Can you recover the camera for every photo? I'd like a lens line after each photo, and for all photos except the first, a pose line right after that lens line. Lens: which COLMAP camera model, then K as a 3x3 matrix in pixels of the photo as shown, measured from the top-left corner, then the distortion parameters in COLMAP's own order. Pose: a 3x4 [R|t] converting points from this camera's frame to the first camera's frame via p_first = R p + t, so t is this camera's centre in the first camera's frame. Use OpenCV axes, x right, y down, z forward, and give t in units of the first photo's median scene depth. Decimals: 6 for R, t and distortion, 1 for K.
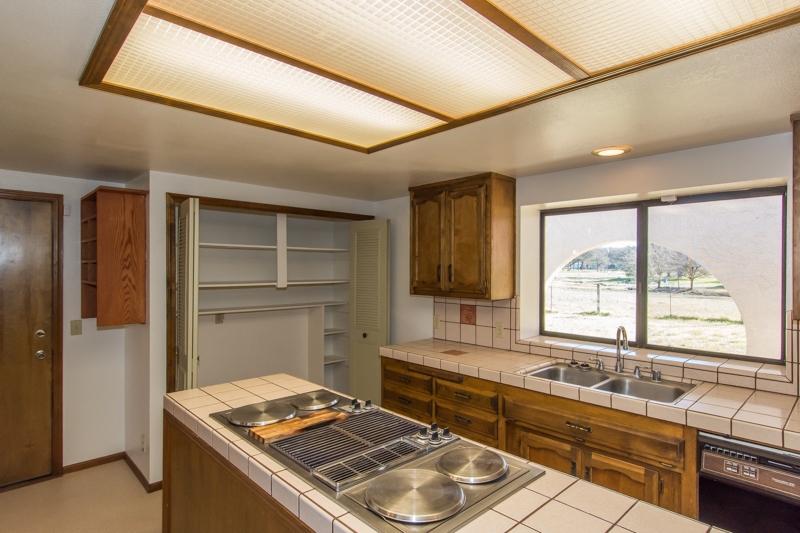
lens RADIAL K [[423.7, 0, 398.1], [0, 423.7, 269.4], [0, 0, 1]] dist [0.001659, 0.000243]
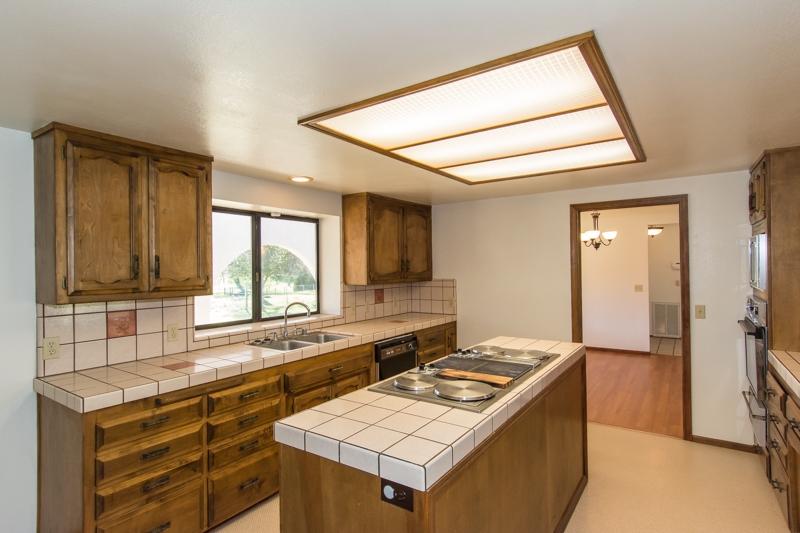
lens RADIAL K [[423.7, 0, 398.1], [0, 423.7, 269.4], [0, 0, 1]] dist [0.001659, 0.000243]
pose [[-0.215632, -0.010275, 0.976421, -0.840504], [-0.002675, 0.999947, 0.009932, 0.005052], [-0.976471, -0.000470, -0.215648, 0.871743]]
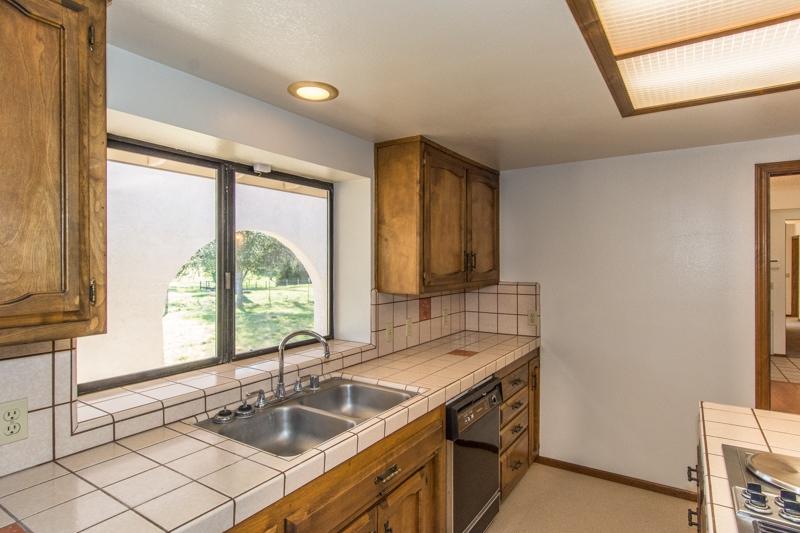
lens RADIAL K [[441.9, 0, 410.4], [0, 441.9, 266.6], [0, 0, 1]] dist [0.004113, 0.000225]
pose [[-0.267823, -0.019473, 0.963271, -0.250117], [-0.012562, 0.999781, 0.016718, 0.002597], [-0.963386, -0.007623, -0.268009, 0.918869]]
